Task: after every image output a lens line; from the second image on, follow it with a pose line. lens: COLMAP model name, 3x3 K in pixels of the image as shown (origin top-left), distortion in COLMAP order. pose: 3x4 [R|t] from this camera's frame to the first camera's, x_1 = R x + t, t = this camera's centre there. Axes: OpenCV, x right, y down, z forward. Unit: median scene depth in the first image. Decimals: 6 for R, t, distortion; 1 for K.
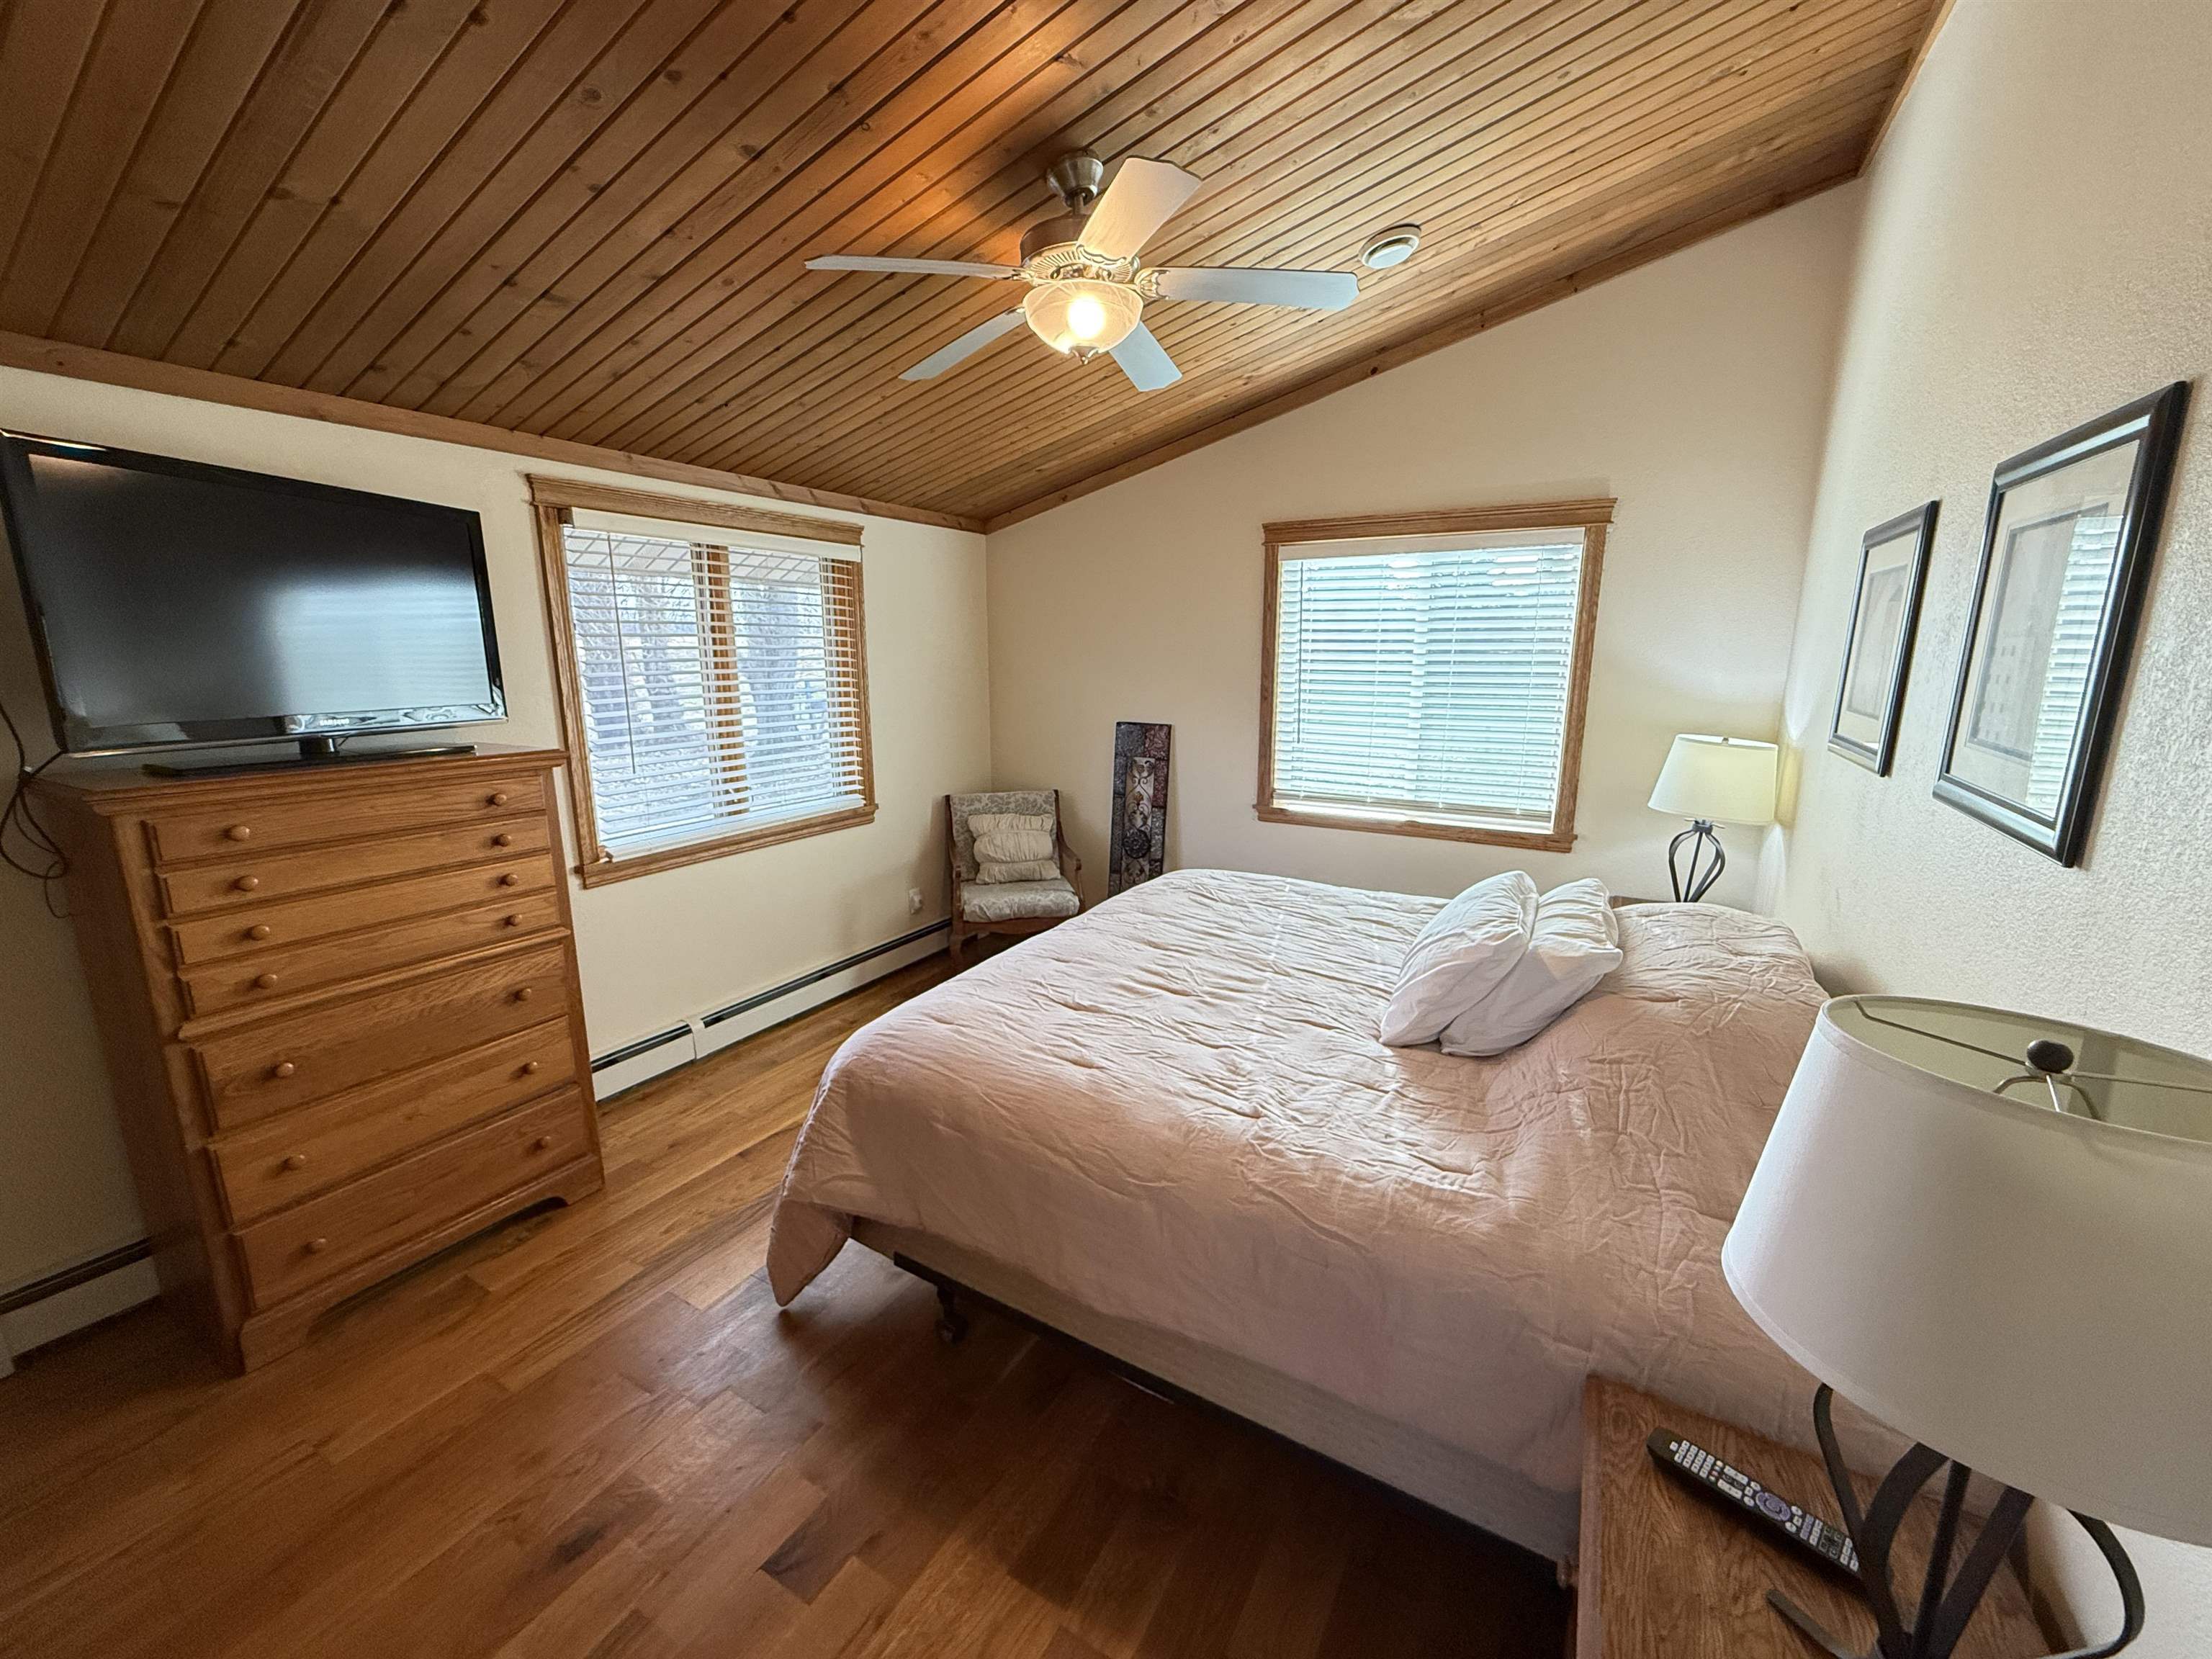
lens RADIAL K [[878.3, 0, 1115.8], [0, 878.3, 818.9], [0, 0, 1]] dist [0.002431, -0.000016]
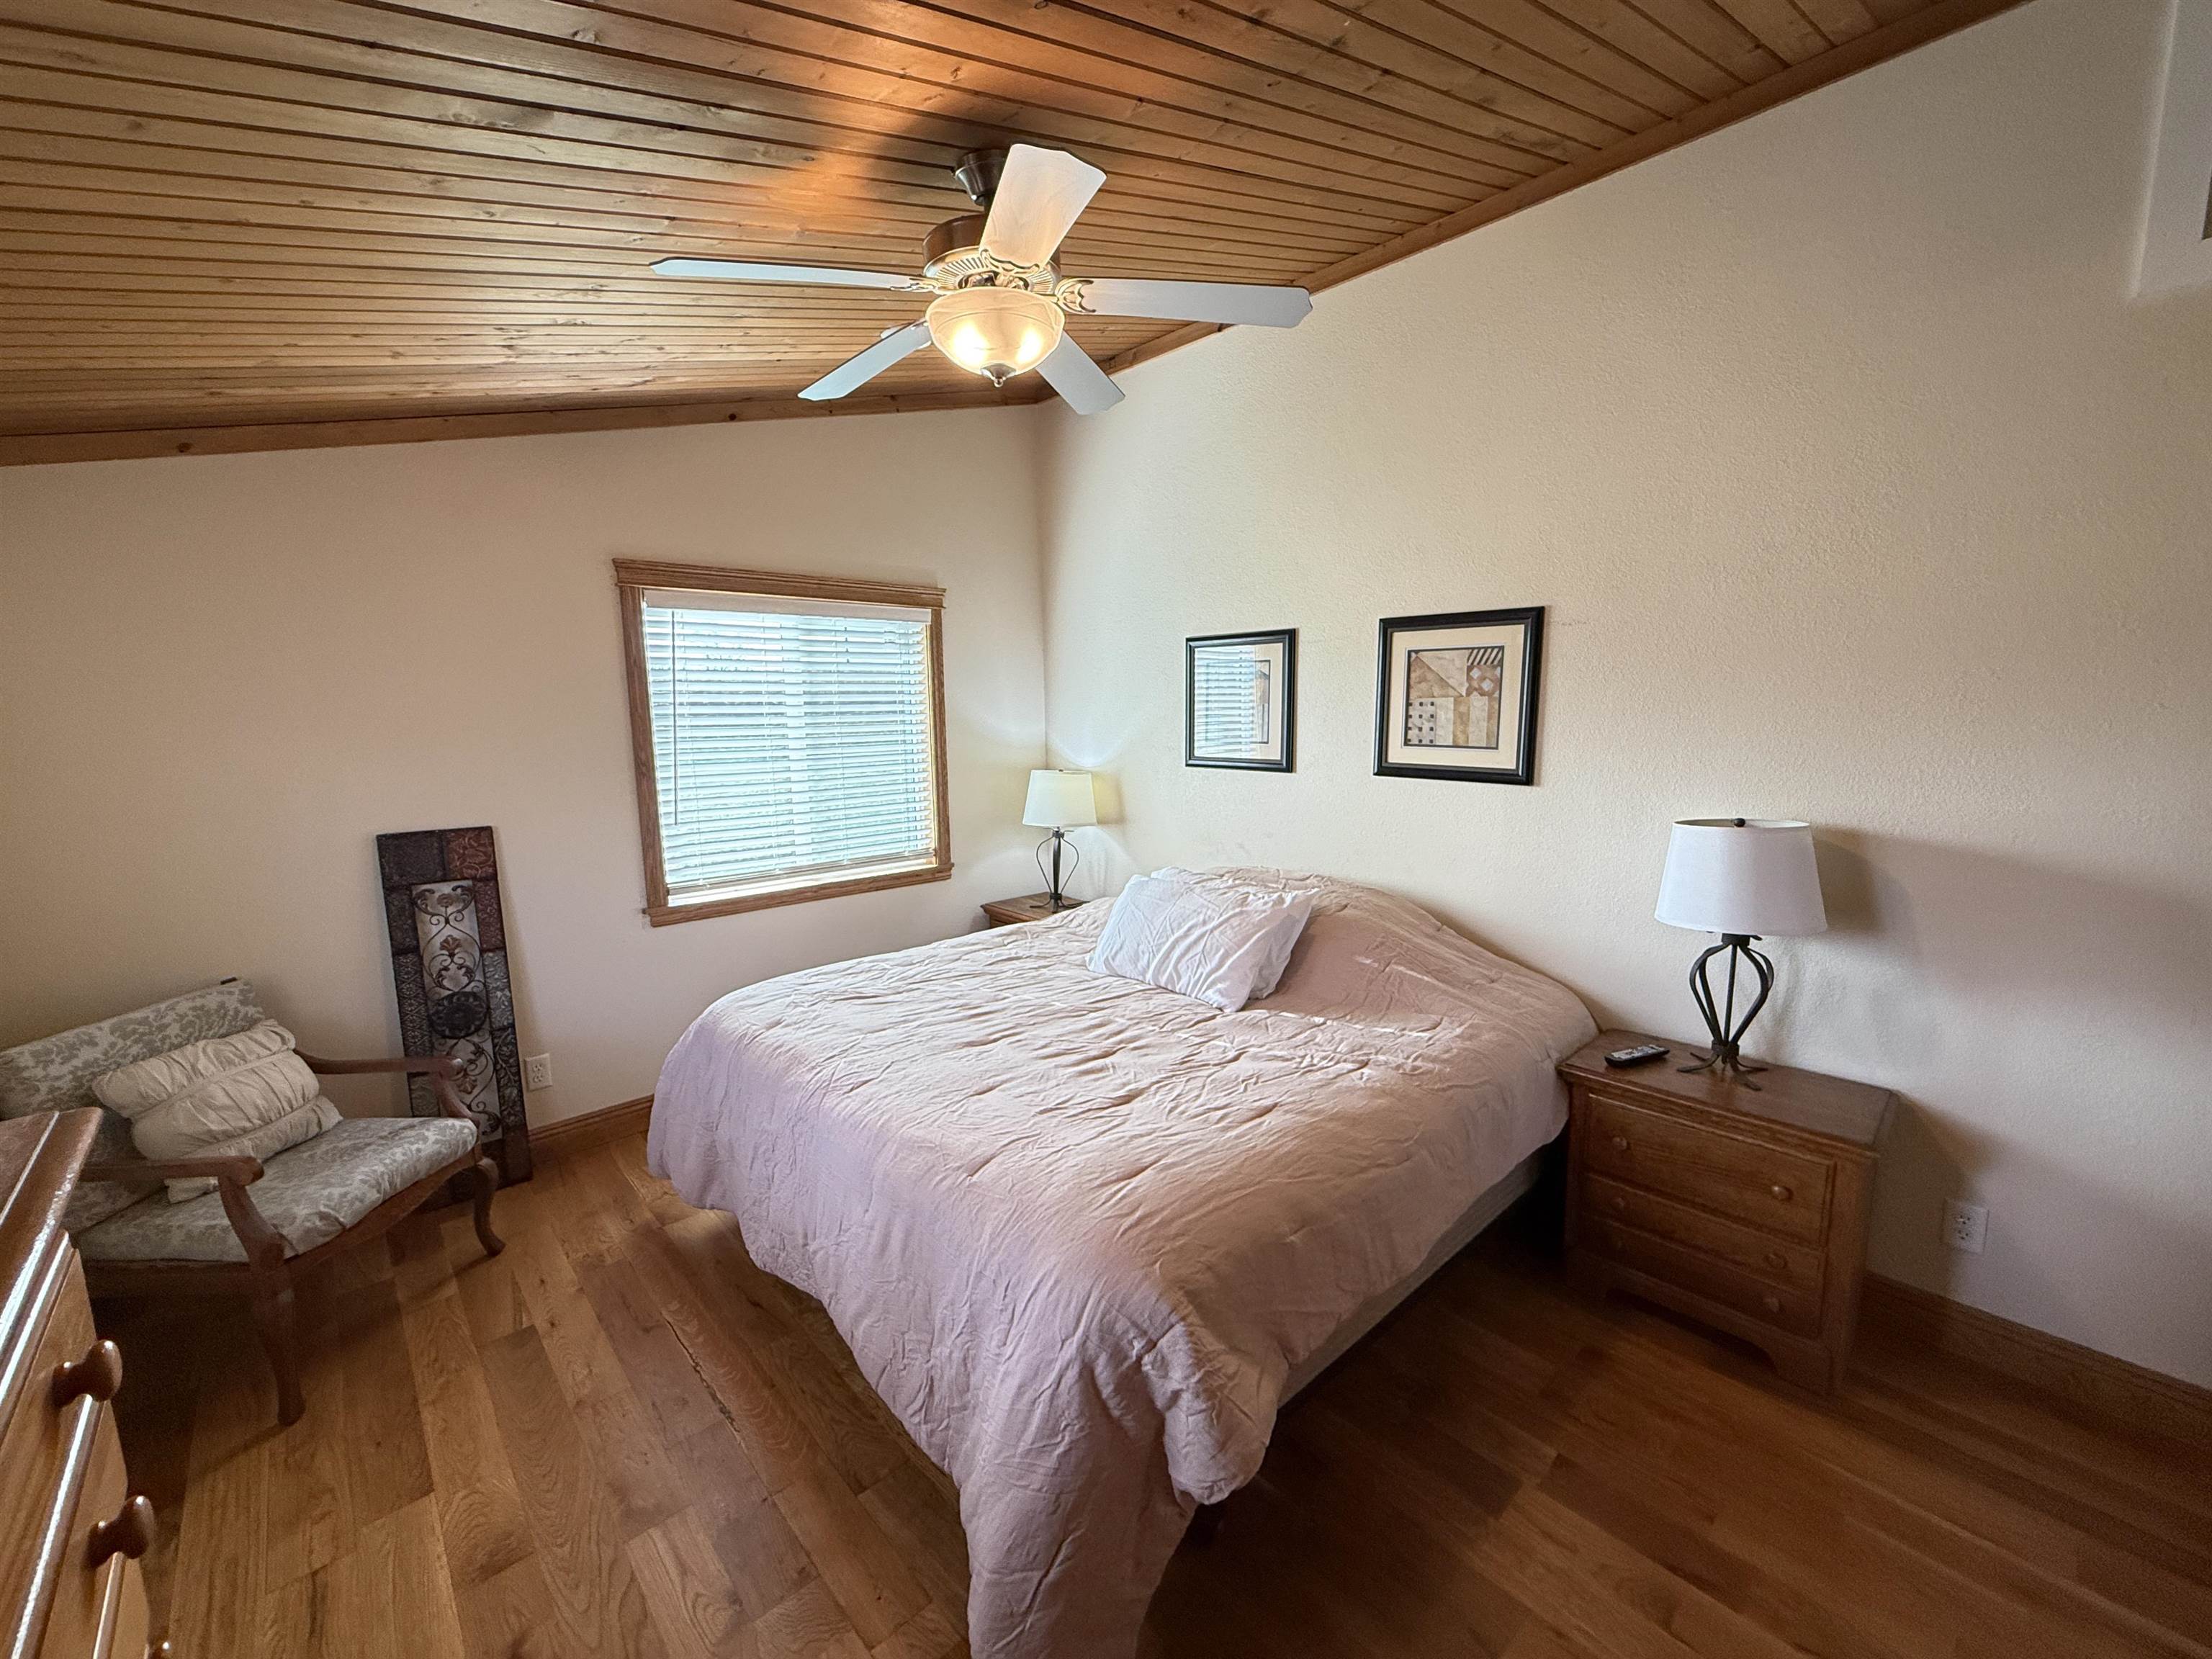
lens RADIAL K [[878.3, 0, 1084.0], [0, 878.3, 825.0], [0, 0, 1]] dist [0.002431, -0.000016]
pose [[0.313276, -0.133462, 0.940237, -0.736365], [0.196023, 0.977842, 0.073487, -0.116447], [-0.929211, 0.161286, 0.332496, 0.585132]]
